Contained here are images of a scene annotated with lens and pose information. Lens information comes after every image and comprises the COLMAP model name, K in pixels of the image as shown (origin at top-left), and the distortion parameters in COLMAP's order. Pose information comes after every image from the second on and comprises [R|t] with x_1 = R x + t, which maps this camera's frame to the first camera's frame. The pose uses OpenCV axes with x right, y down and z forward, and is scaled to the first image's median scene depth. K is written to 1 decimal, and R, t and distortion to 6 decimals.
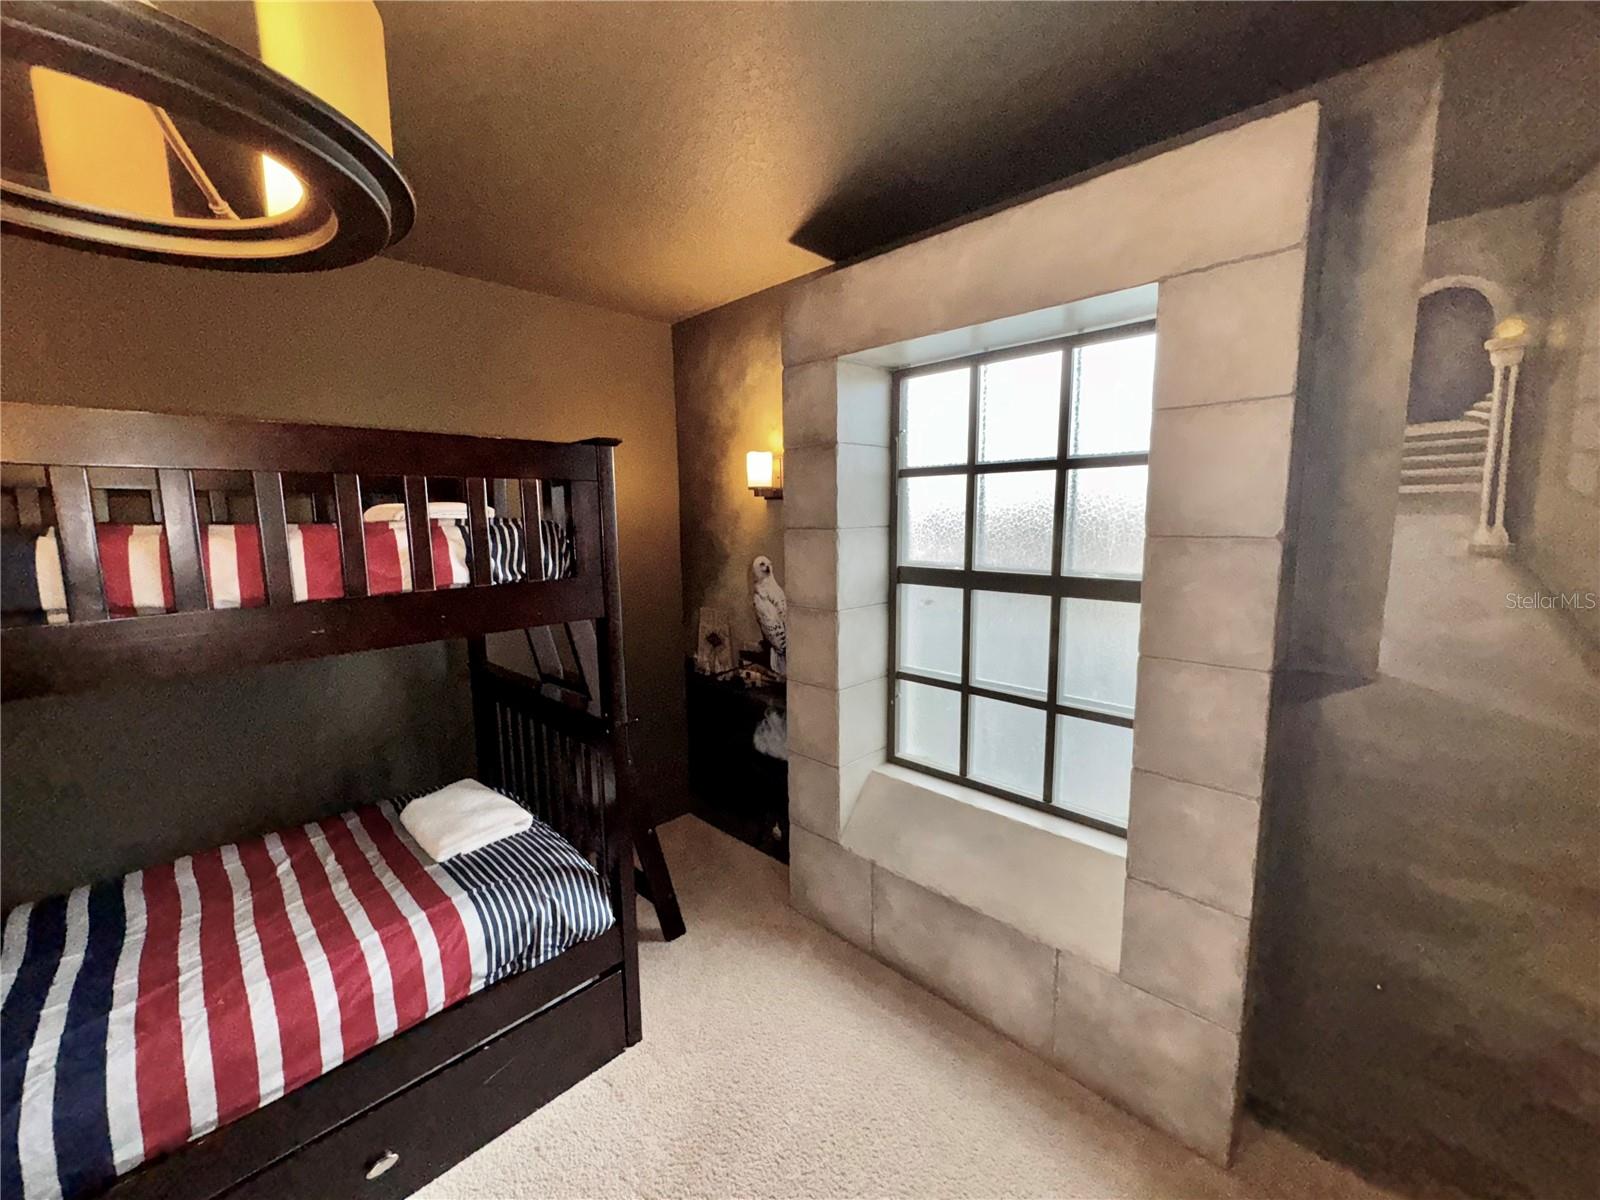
lens RADIAL K [[637.9, 0, 799.1], [0, 637.9, 598.0], [0, 0, 1]] dist [-0.002533, -0.000016]
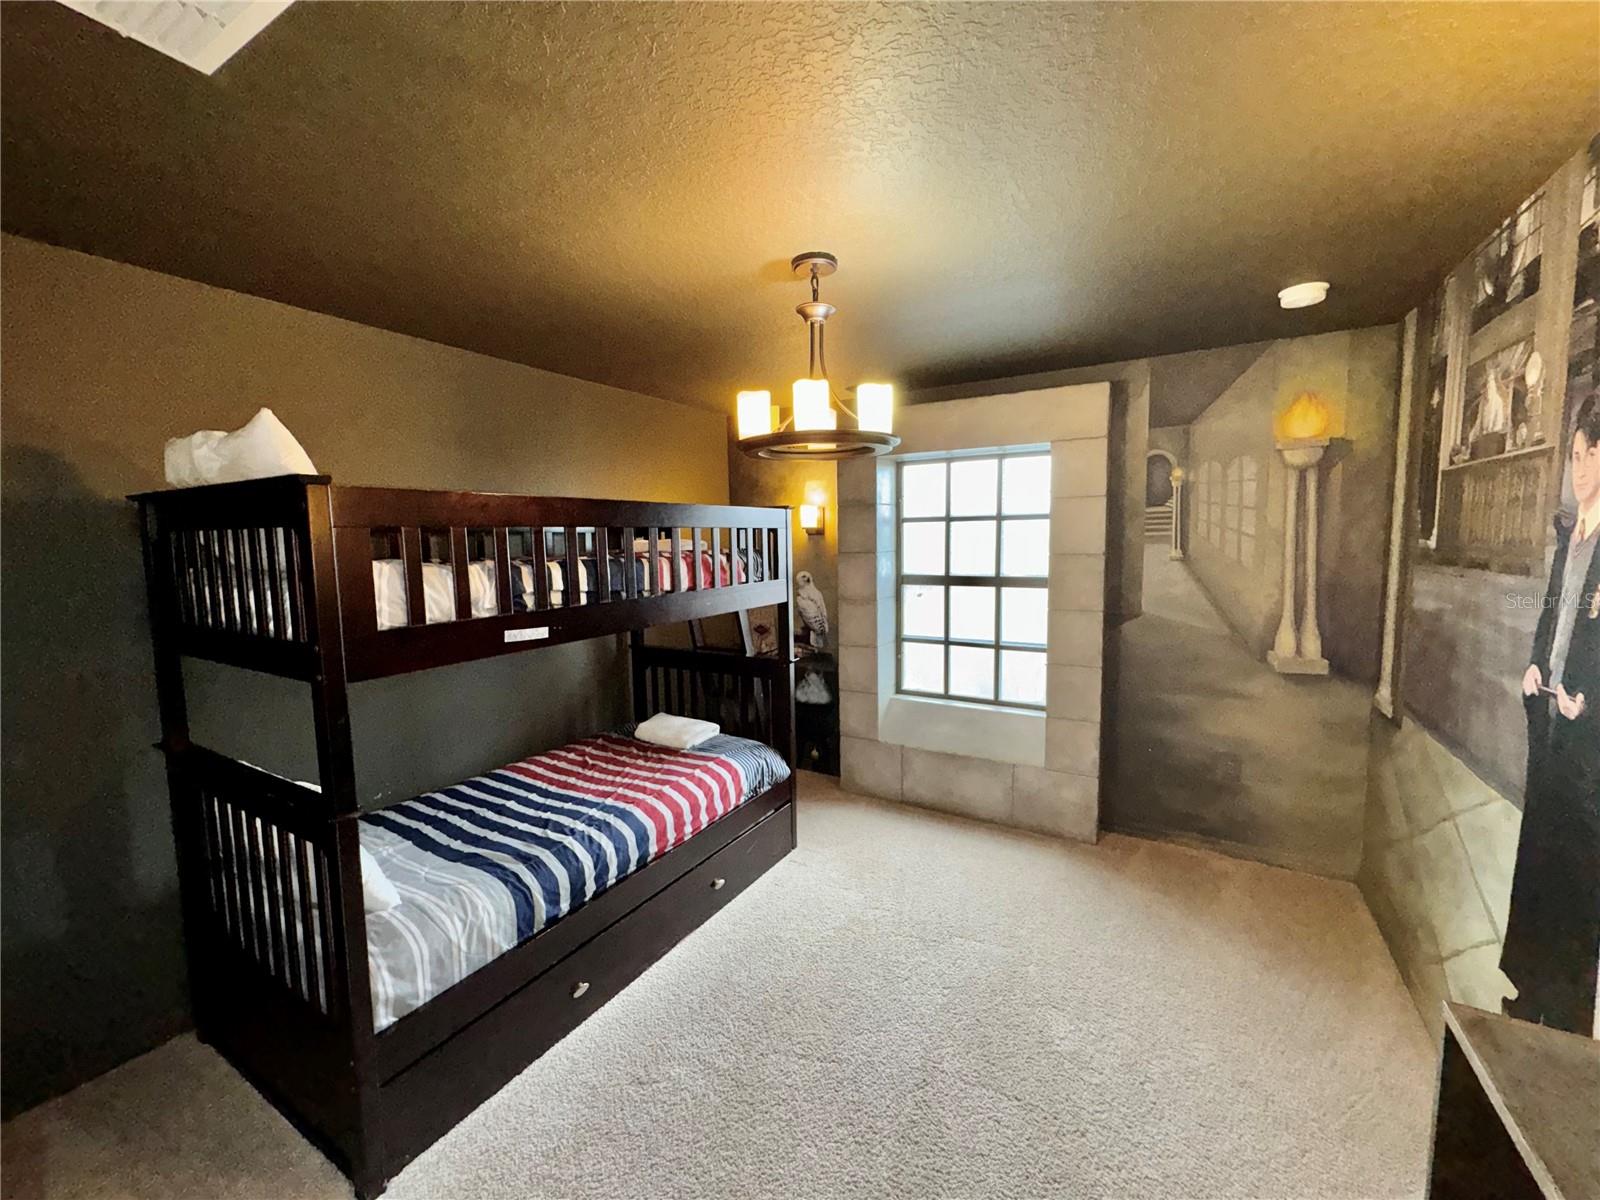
lens RADIAL K [[640.5, 0, 800.0], [0, 640.5, 600.0], [0, 0, 1]] dist [-0.000998, 0.000218]
pose [[0.971239, -0.027703, 0.236489, -0.633437], [0.036219, 0.998840, -0.031744, 0.076485], [-0.235336, 0.039396, 0.971115, -0.725123]]
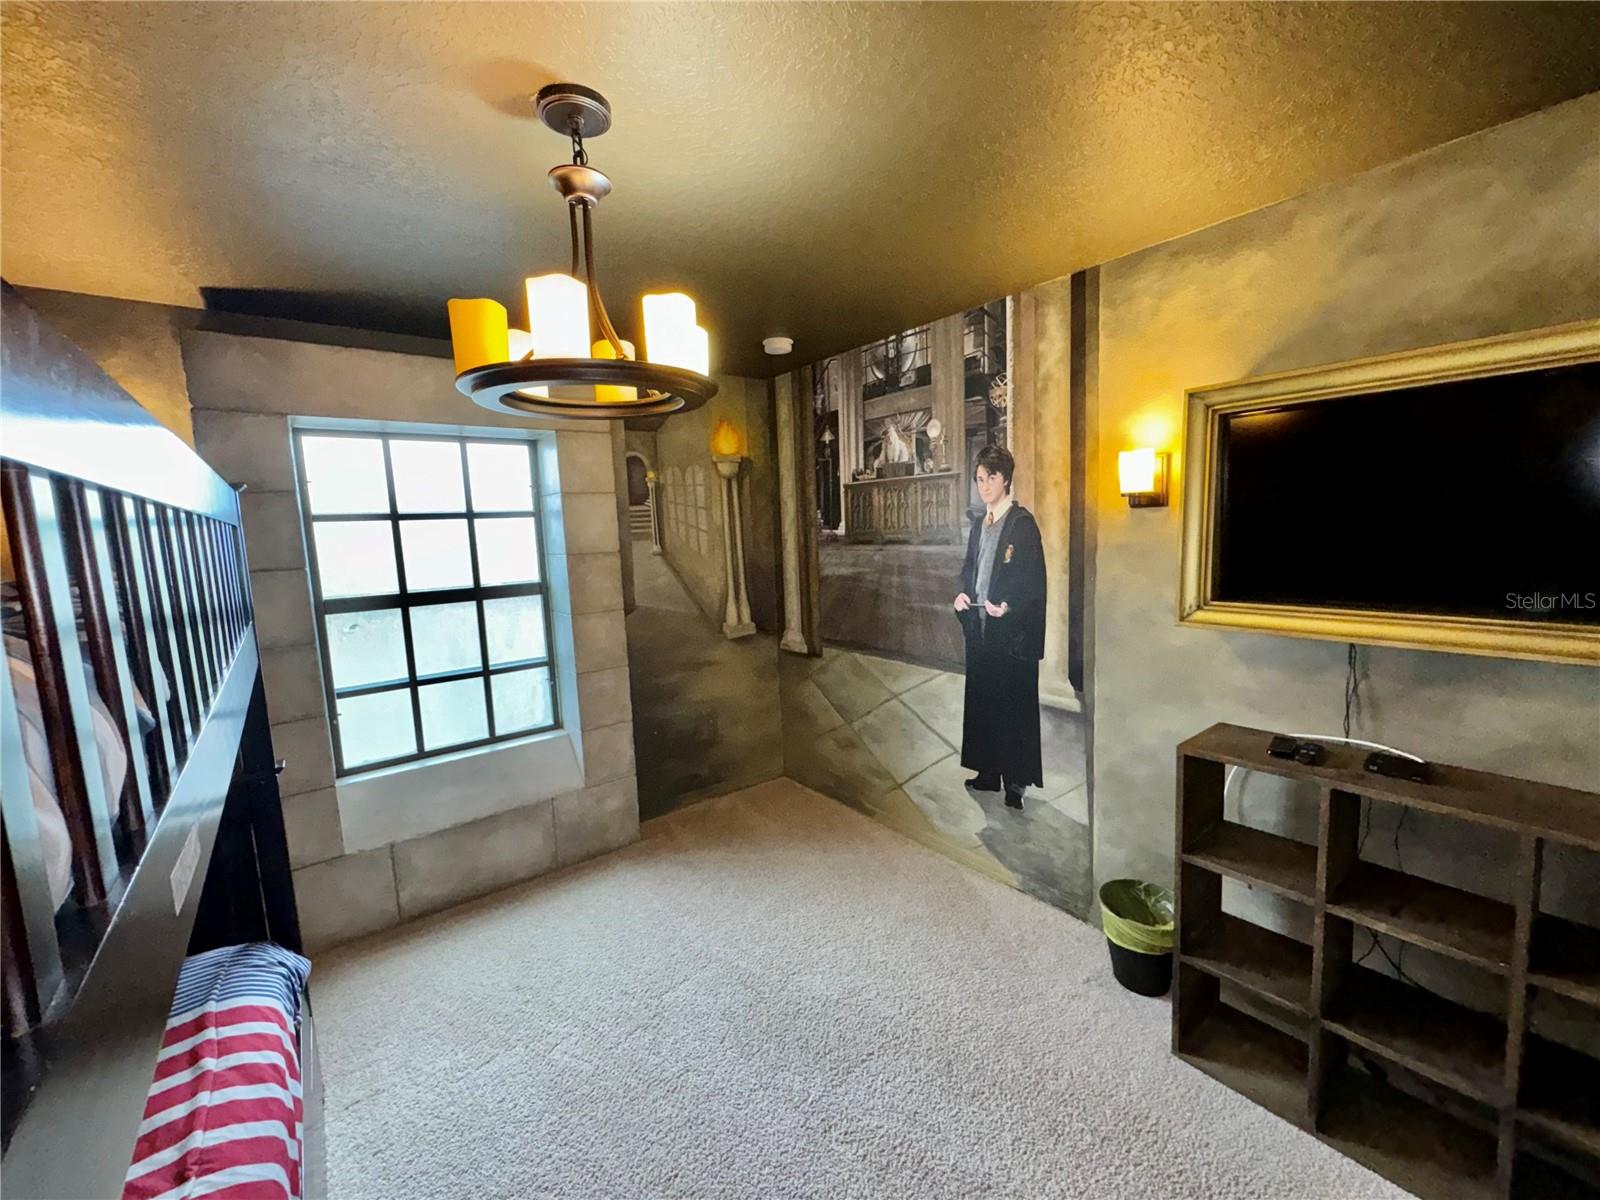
lens RADIAL K [[640.5, 0, 800.0], [0, 640.5, 600.0], [0, 0, 1]] dist [-0.000998, 0.000218]
pose [[0.130978, -0.112107, 0.985026, -1.047459], [0.166257, 0.981998, 0.089655, -0.014045], [-0.977345, 0.152025, 0.147259, 0.012238]]
